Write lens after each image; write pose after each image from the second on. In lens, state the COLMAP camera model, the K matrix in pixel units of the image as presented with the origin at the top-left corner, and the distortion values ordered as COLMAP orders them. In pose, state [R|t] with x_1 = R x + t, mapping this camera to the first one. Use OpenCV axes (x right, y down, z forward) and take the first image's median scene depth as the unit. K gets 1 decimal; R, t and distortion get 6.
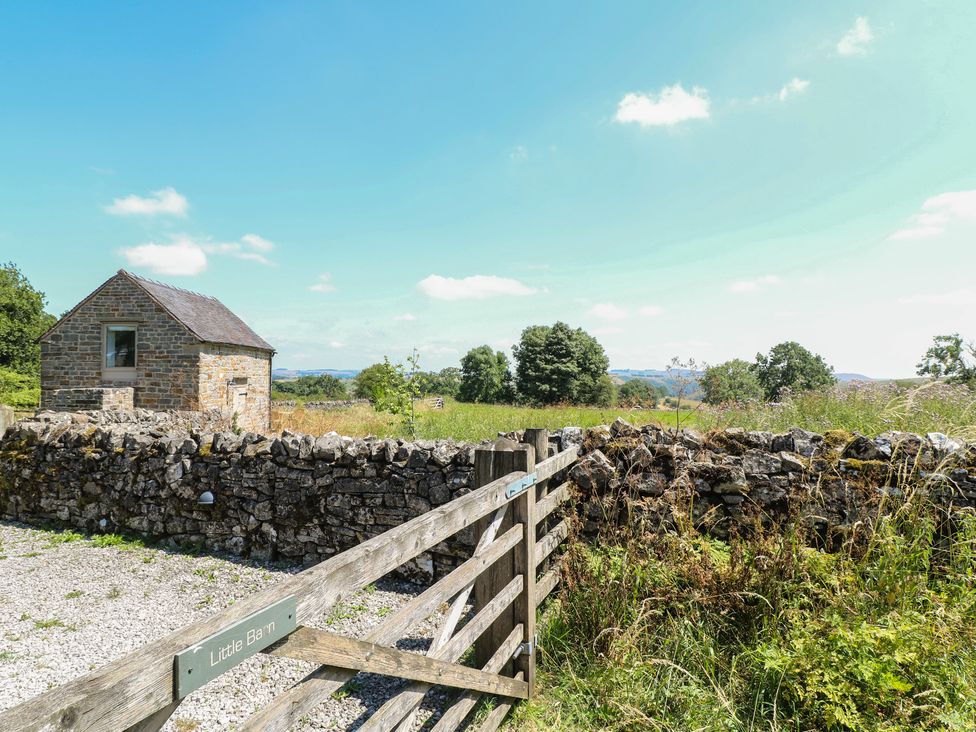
lens RADIAL K [[566.7, 0, 488.0], [0, 566.7, 366.0], [0, 0, 1]] dist [-0.002782, -0.000478]
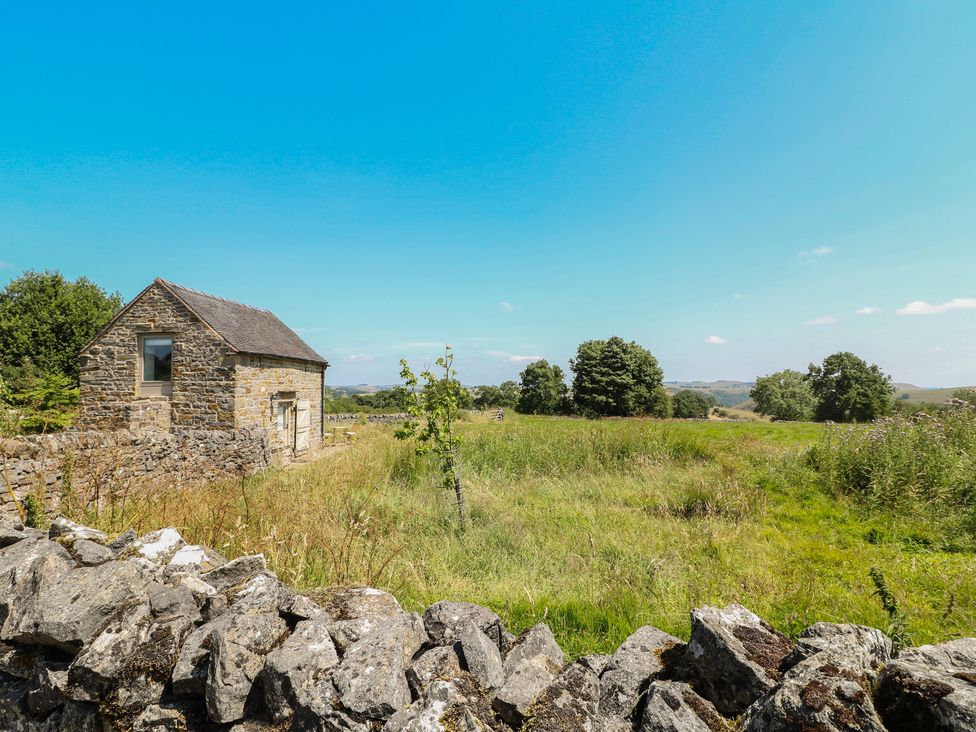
lens RADIAL K [[506.0, 0, 488.0], [0, 506.0, 366.0], [0, 0, 1]] dist [0.003342, -0.016830]
pose [[0.993718, -0.014898, -0.110913, -0.002132], [0.011786, 0.999520, -0.028661, 0.001590], [0.111286, 0.027174, 0.993417, 0.051702]]
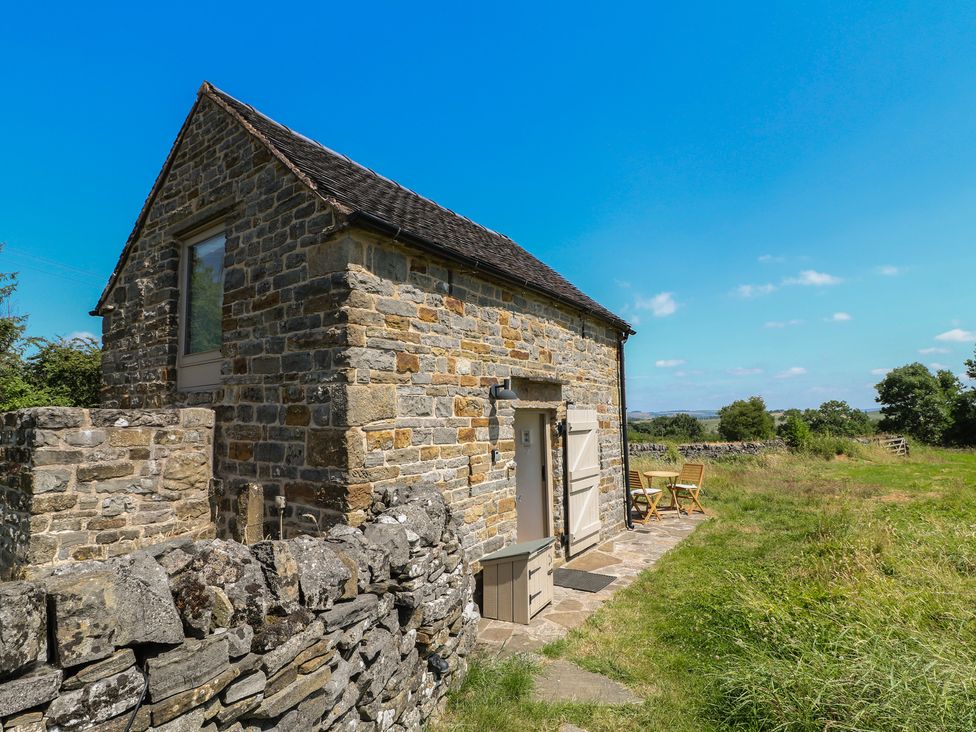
lens RADIAL K [[506.0, 0, 488.0], [0, 506.0, 366.0], [0, 0, 1]] dist [0.003342, -0.016830]
pose [[0.806354, -0.084765, -0.585327, -0.073987], [0.034265, 0.994709, -0.096846, 0.010712], [0.590440, 0.058036, 0.804992, 0.193722]]
